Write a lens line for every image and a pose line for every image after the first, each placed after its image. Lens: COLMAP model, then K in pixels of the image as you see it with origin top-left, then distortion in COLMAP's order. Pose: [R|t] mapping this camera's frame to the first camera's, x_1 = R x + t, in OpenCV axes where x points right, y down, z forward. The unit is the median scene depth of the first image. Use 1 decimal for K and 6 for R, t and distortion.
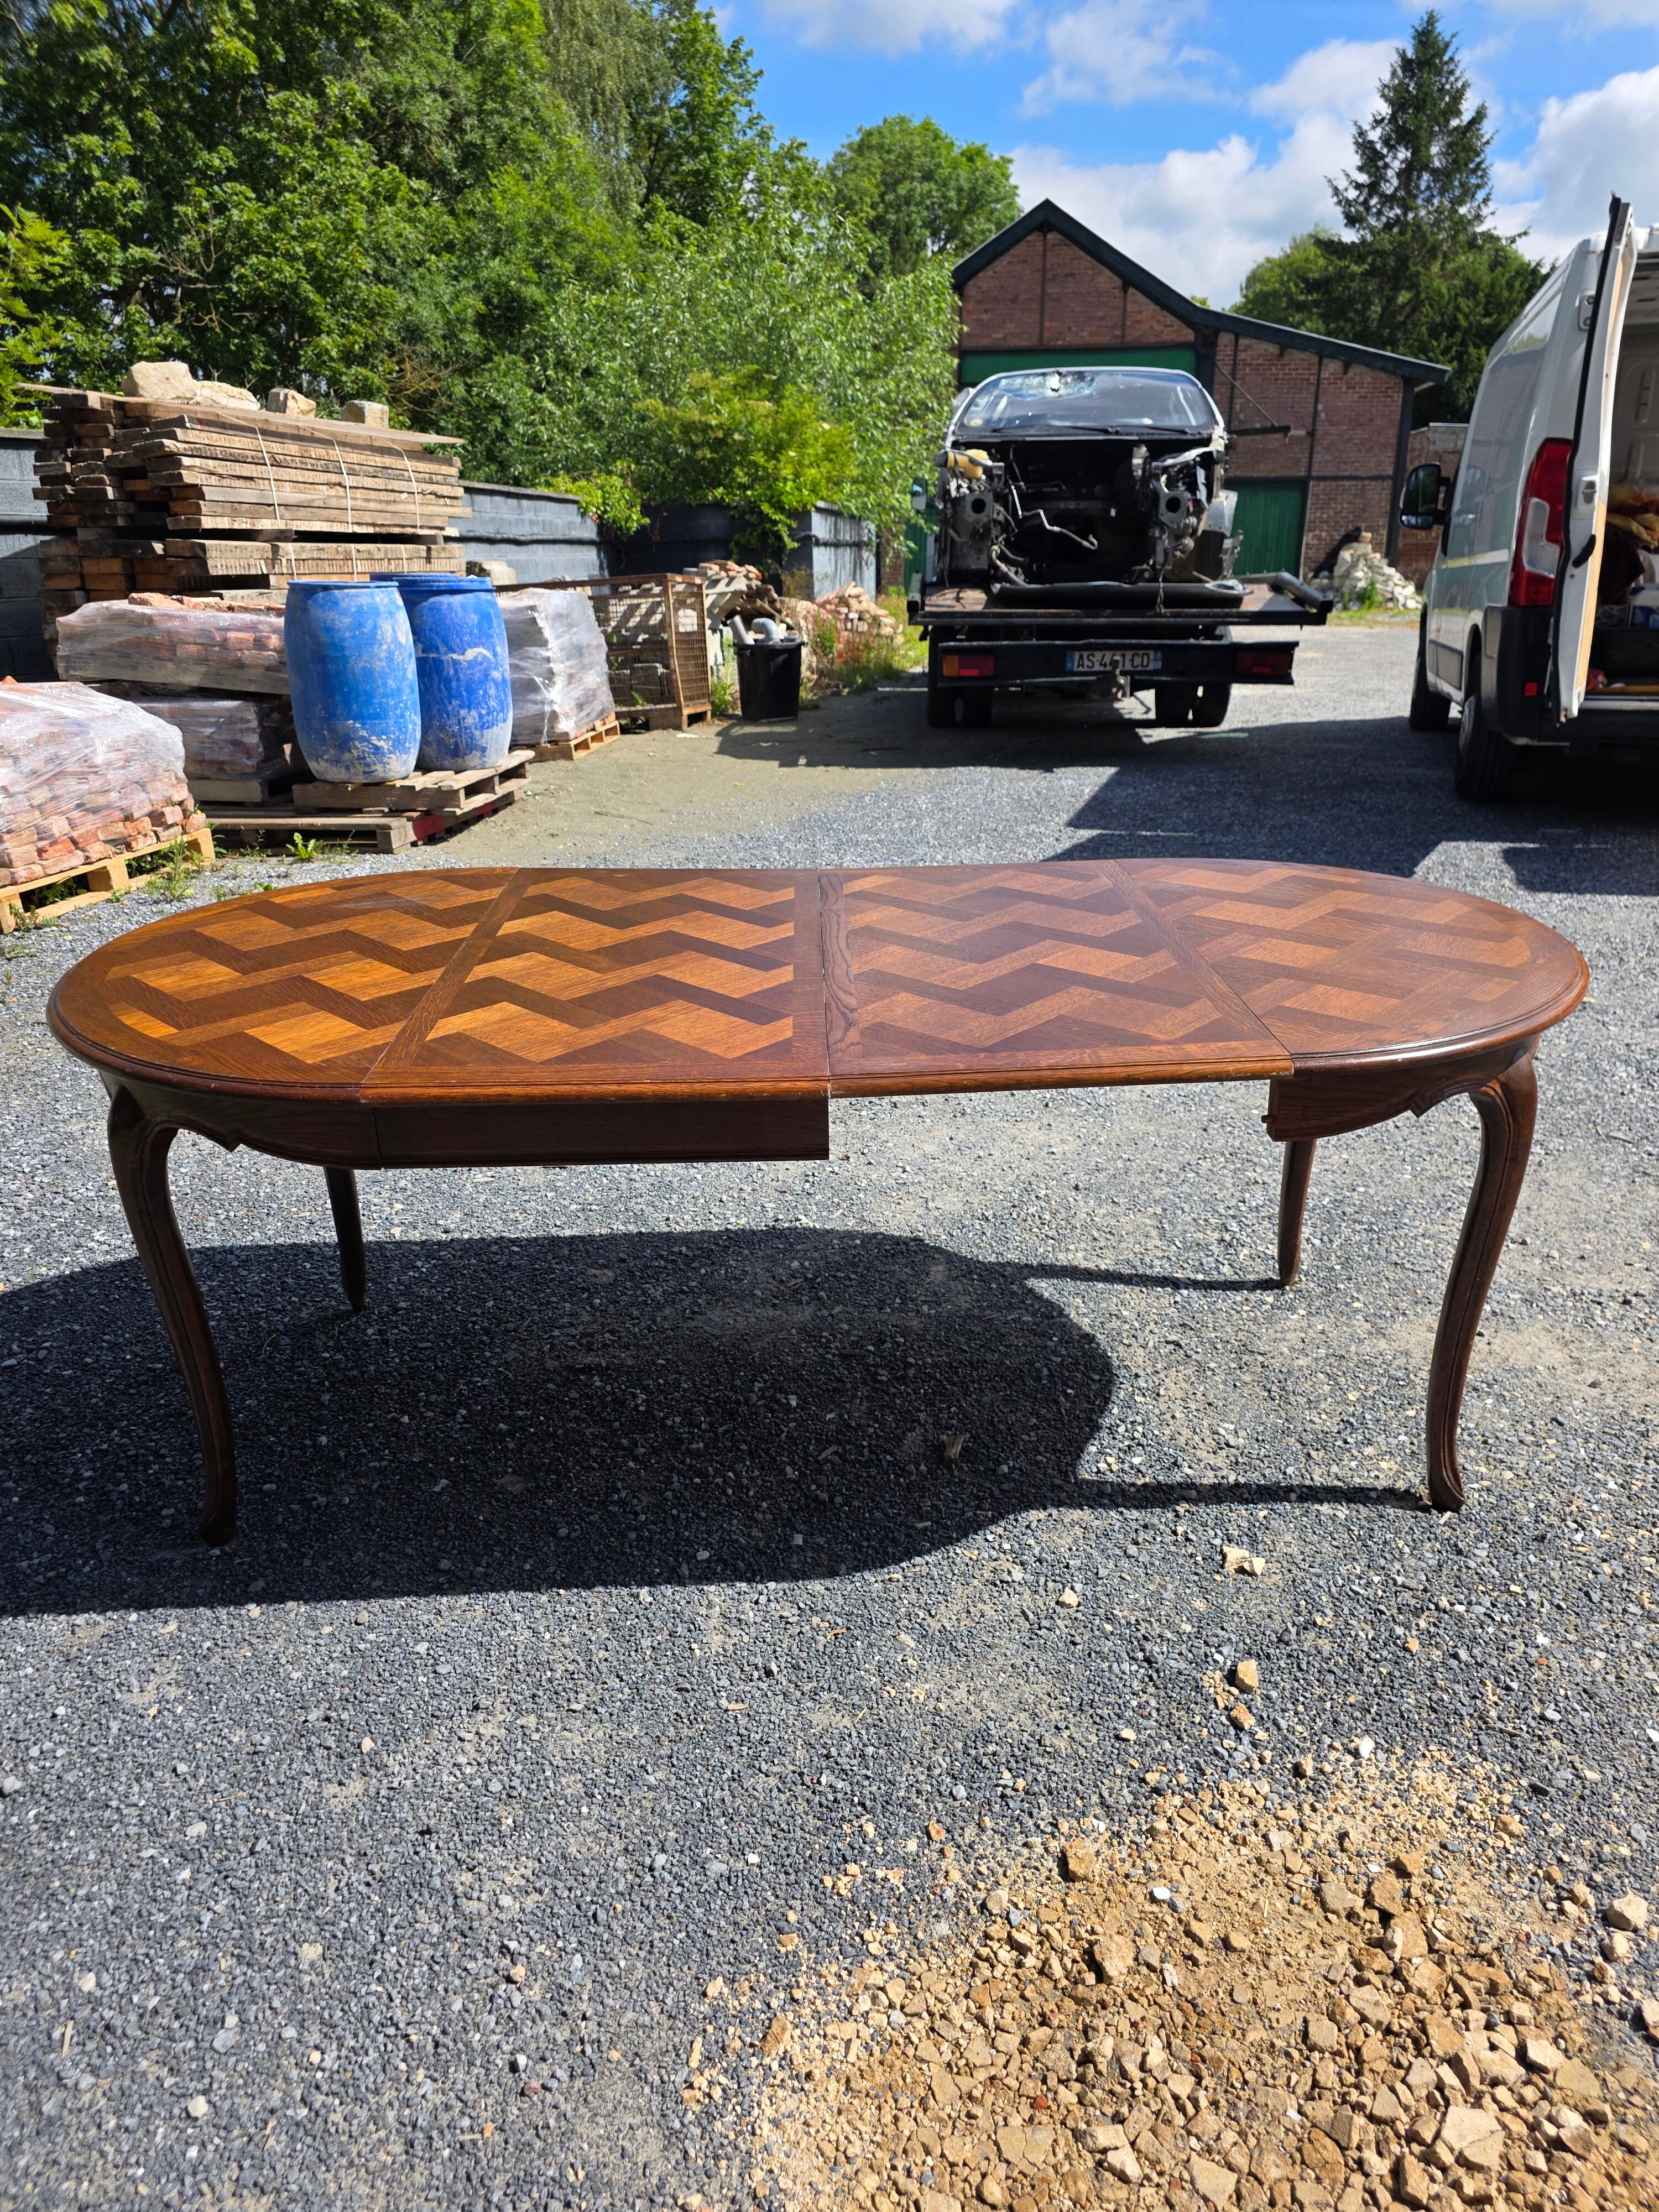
lens RADIAL K [[1487.2, 0, 856.9], [0, 1487.2, 1100.8], [0, 0, 1]] dist [0.050650, -0.037776]
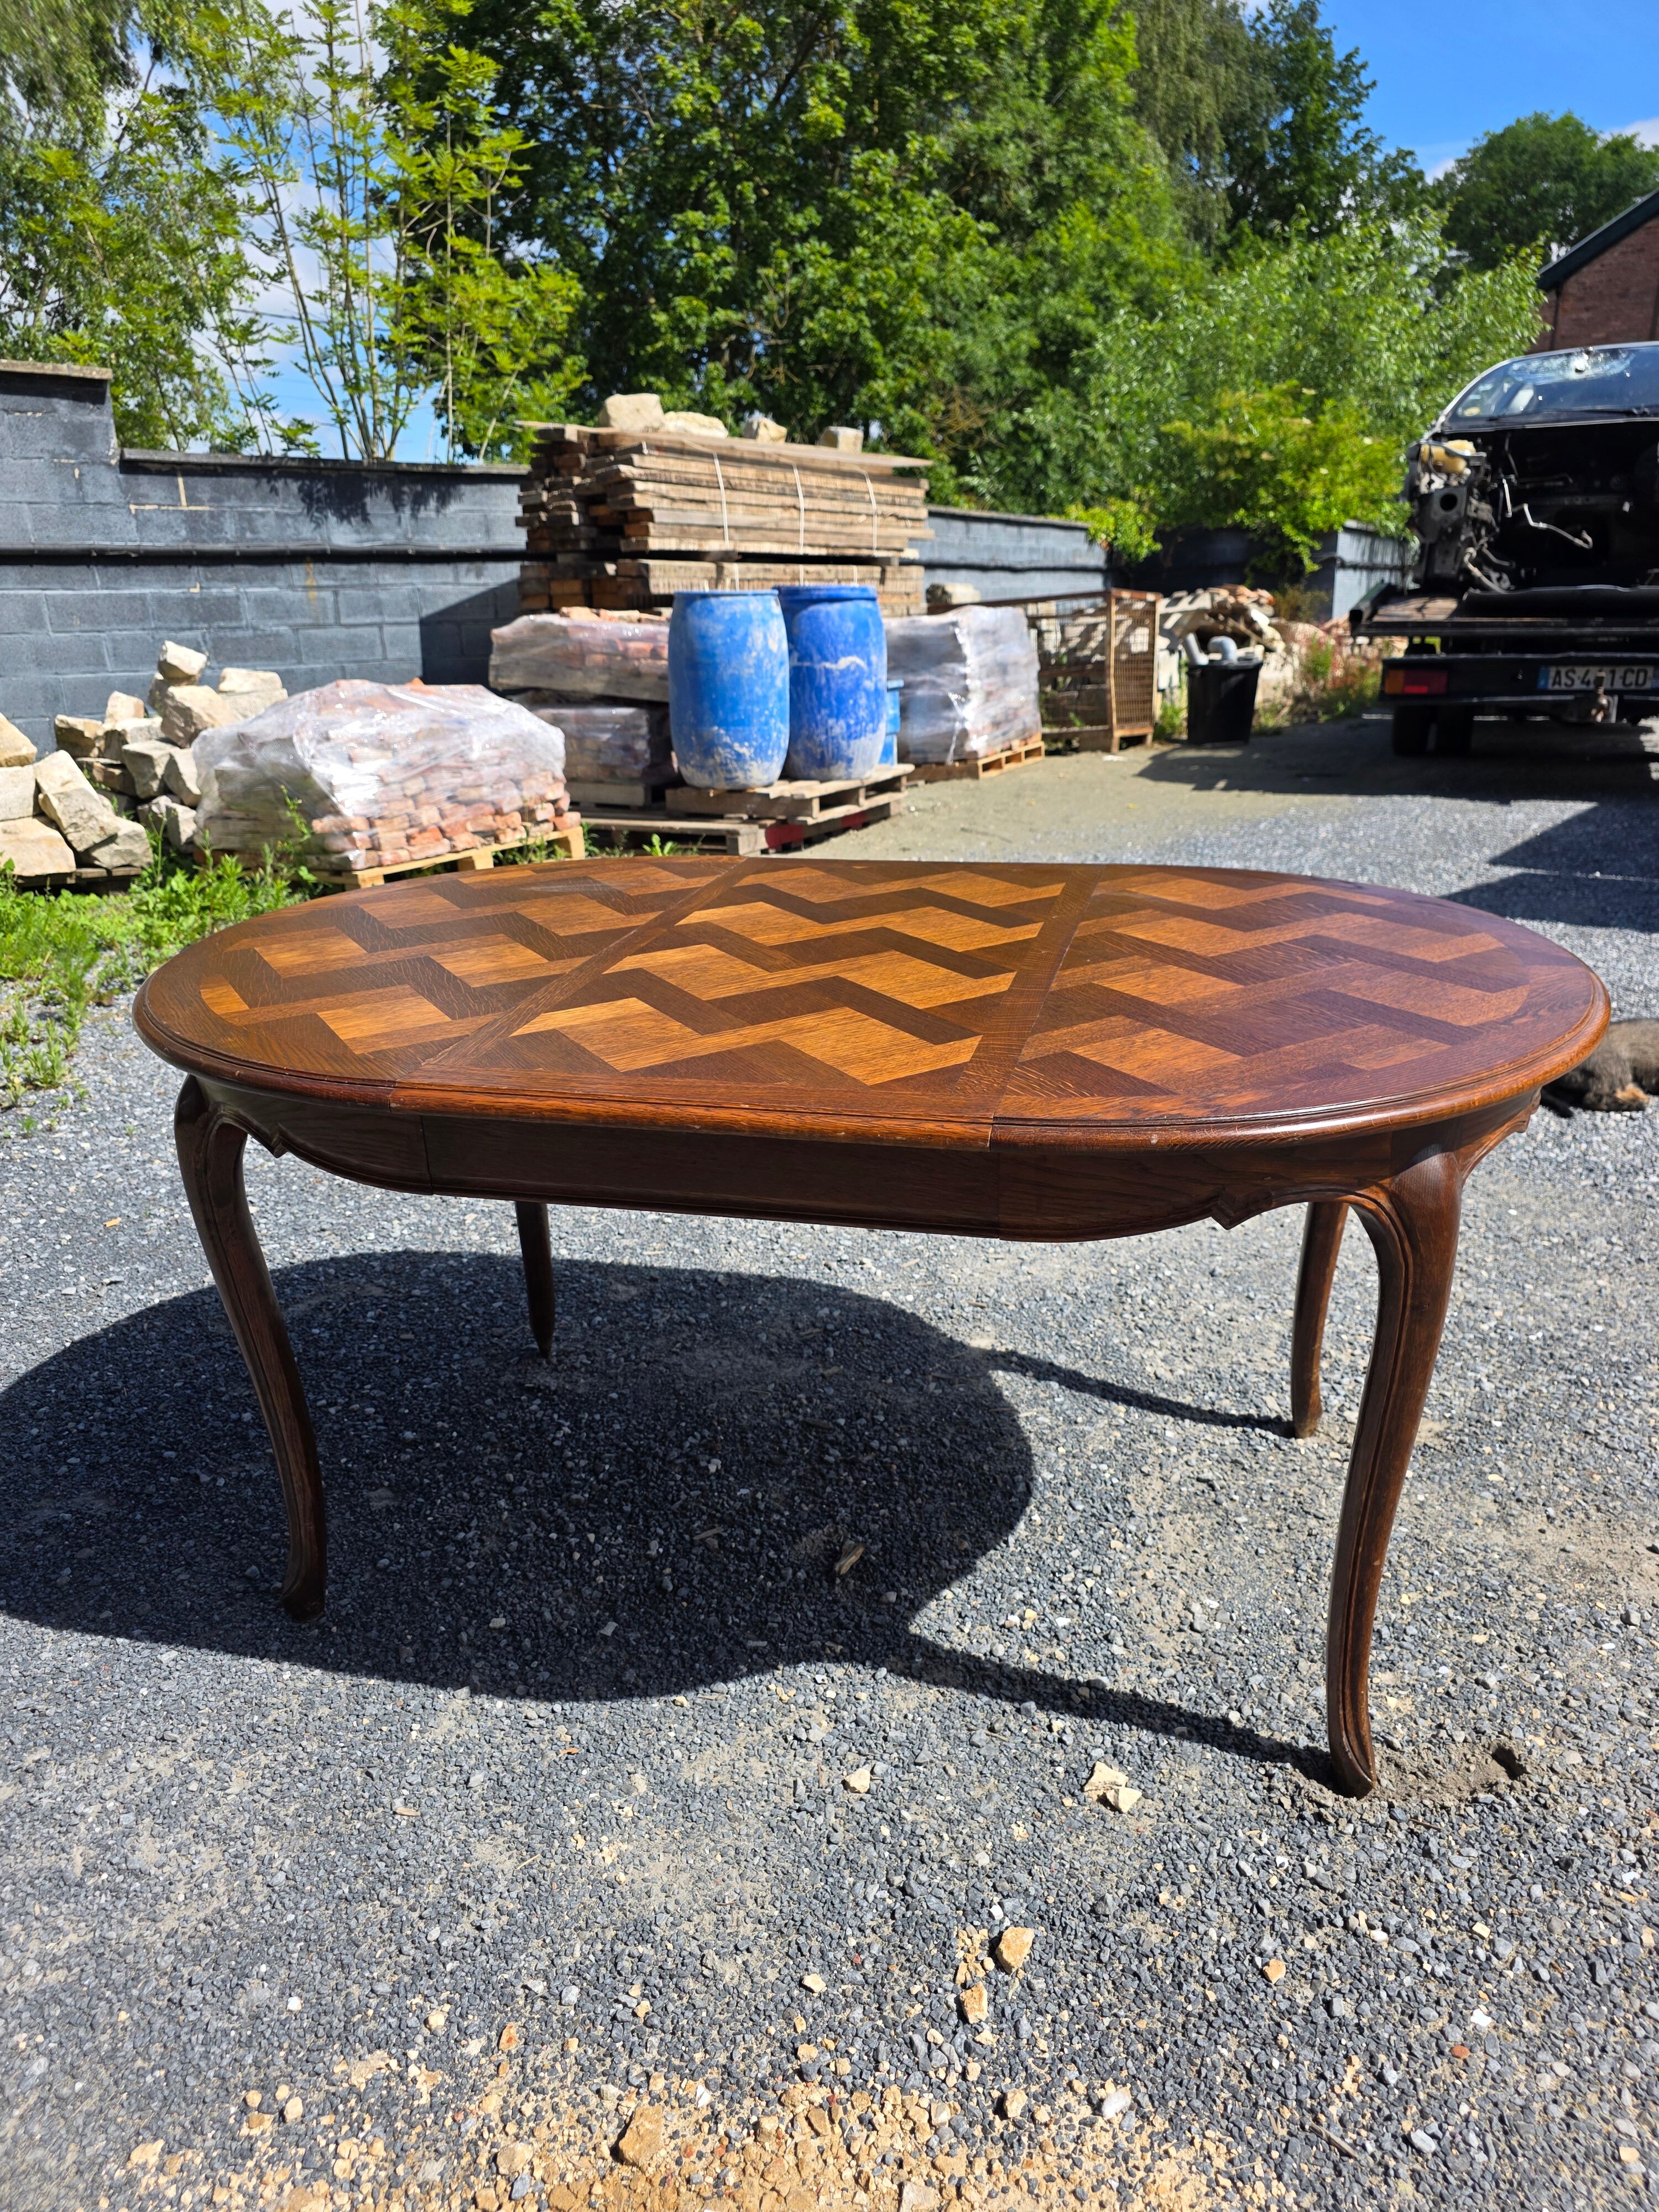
lens RADIAL K [[1485.7, 0, 854.5], [0, 1485.7, 1132.4], [0, 0, 1]] dist [0.047501, -0.043131]
pose [[0.936847, 0.107612, -0.332772, 0.094855], [-0.109289, 0.993915, 0.013736, -0.003328], [0.332225, 0.023500, 0.942907, 0.067358]]
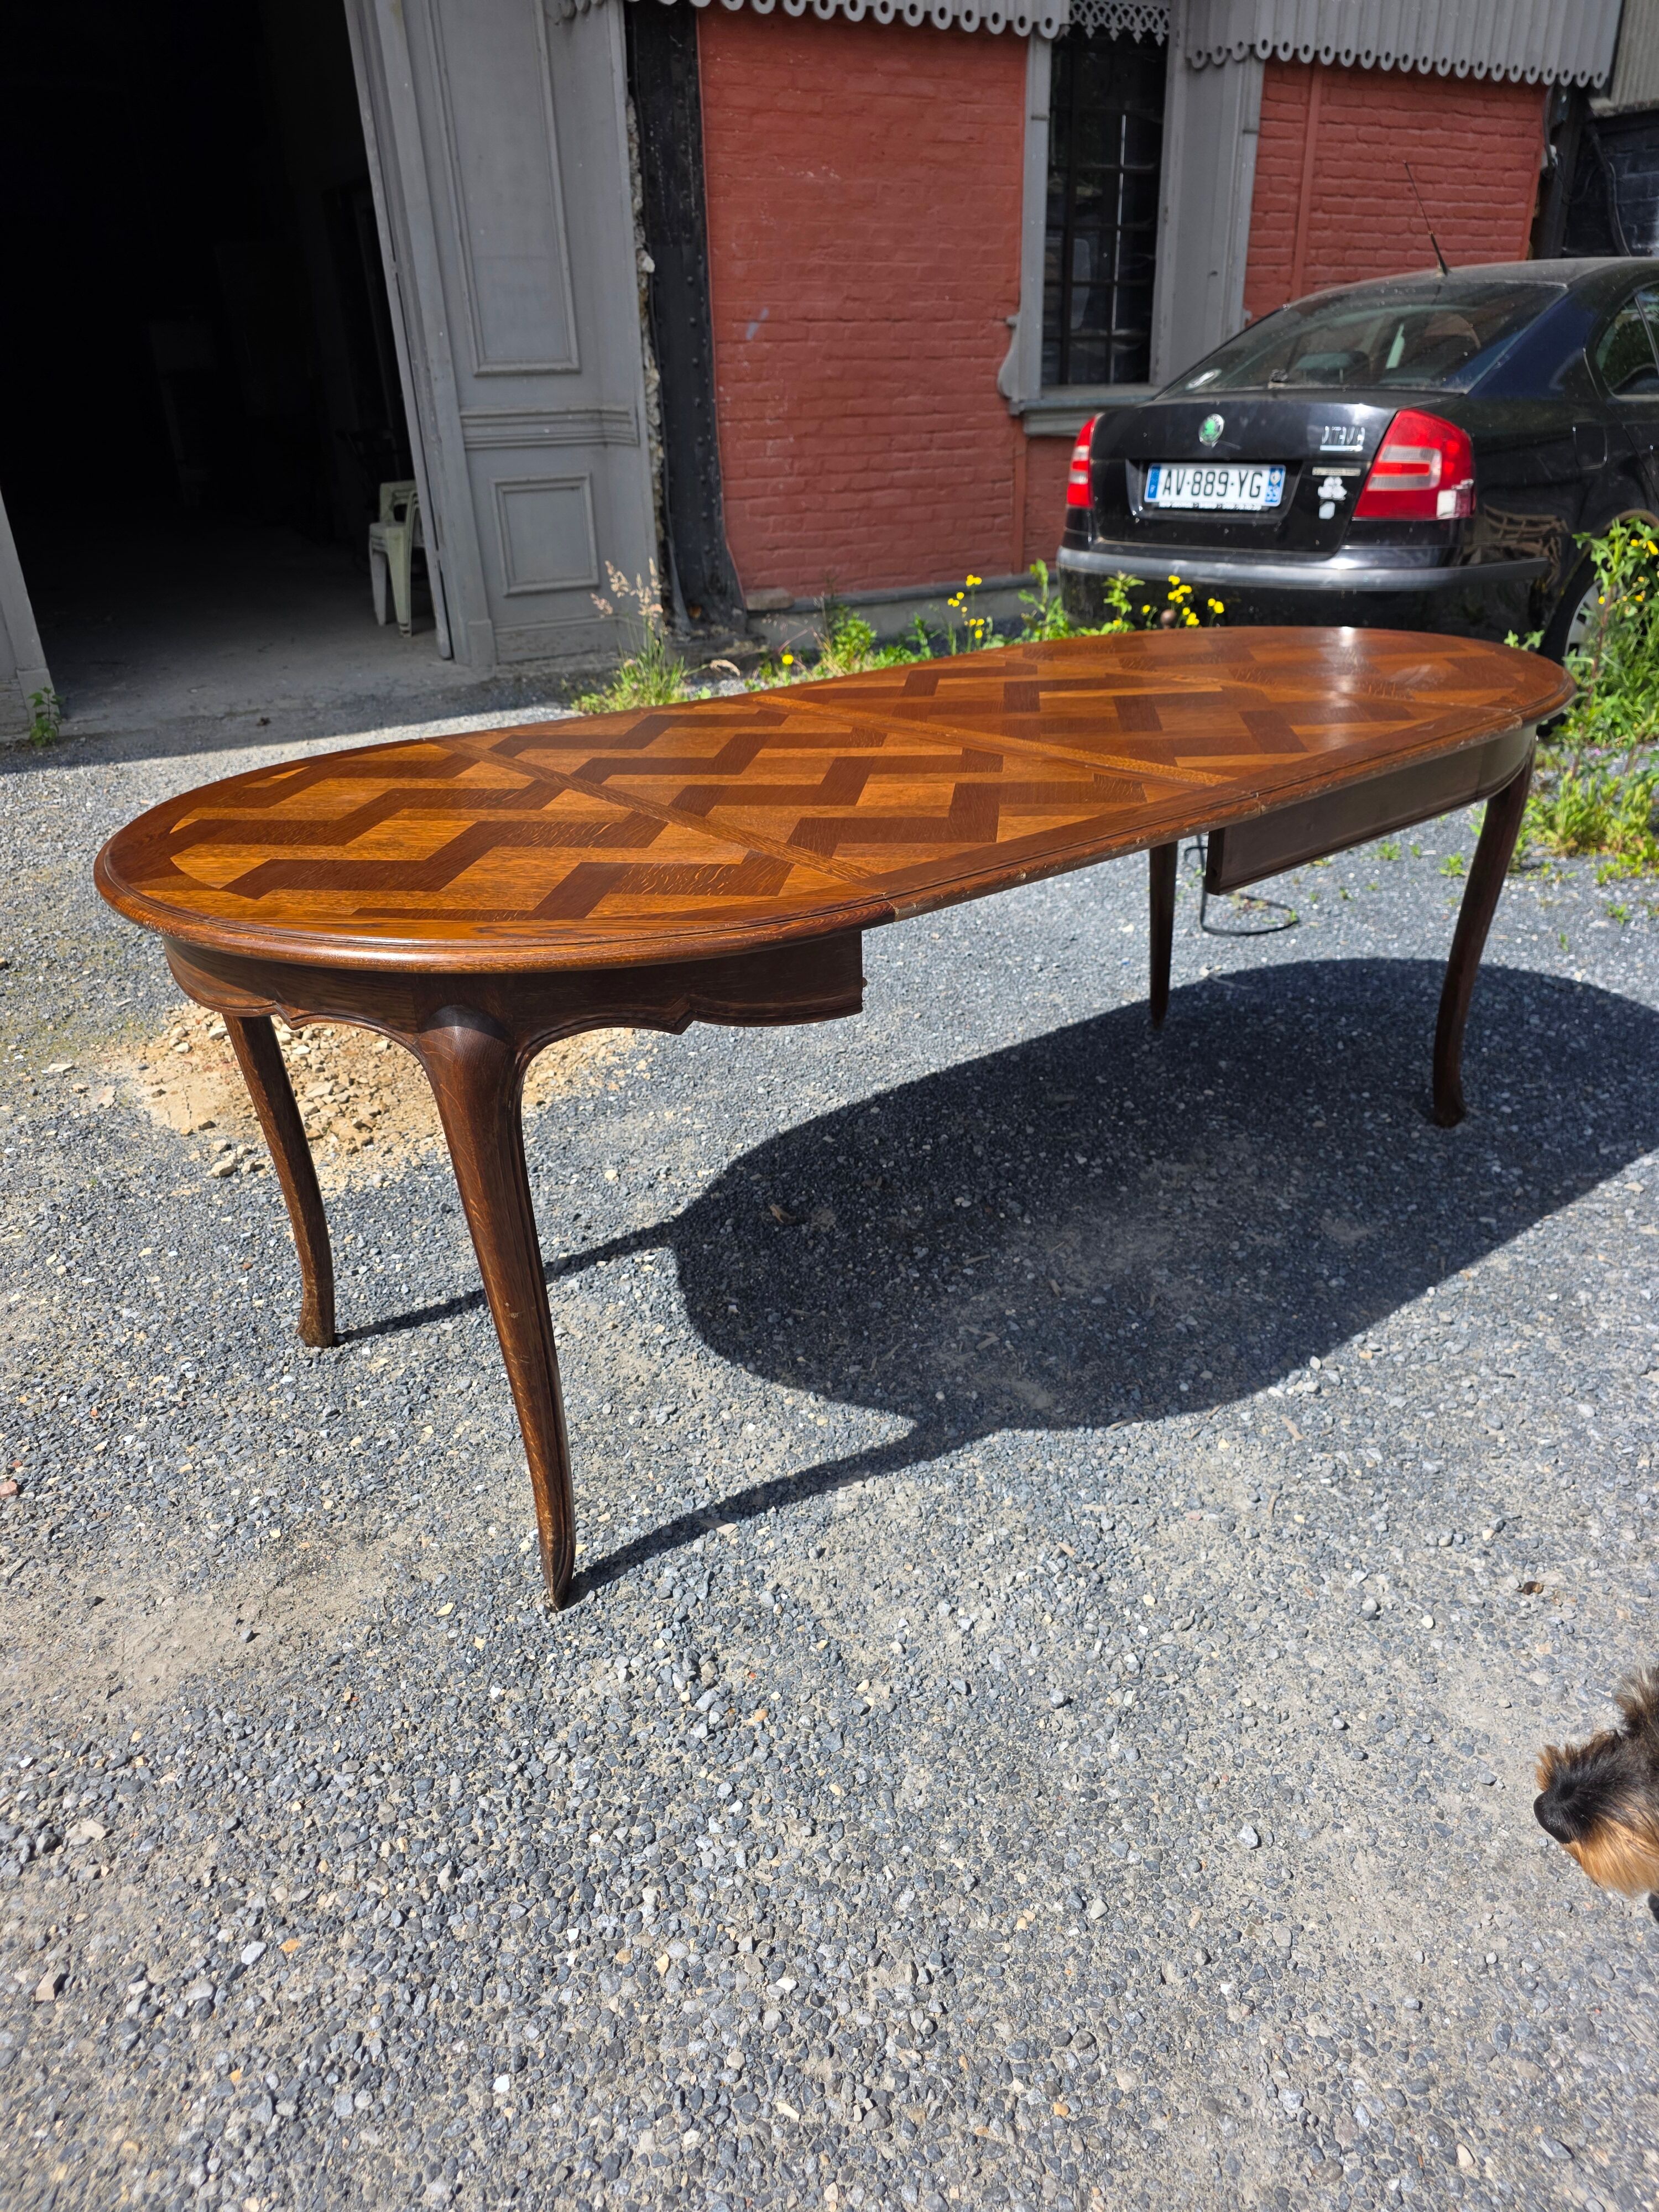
lens RADIAL K [[1471.7, 0, 808.7], [0, 1471.7, 1101.9], [0, 0, 1]] dist [0.053117, -0.049509]
pose [[-0.811203, 0.288470, -0.508659, 0.164052], [-0.170247, 0.715666, 0.677376, -0.154999], [0.559433, 0.636087, -0.531440, 0.451304]]
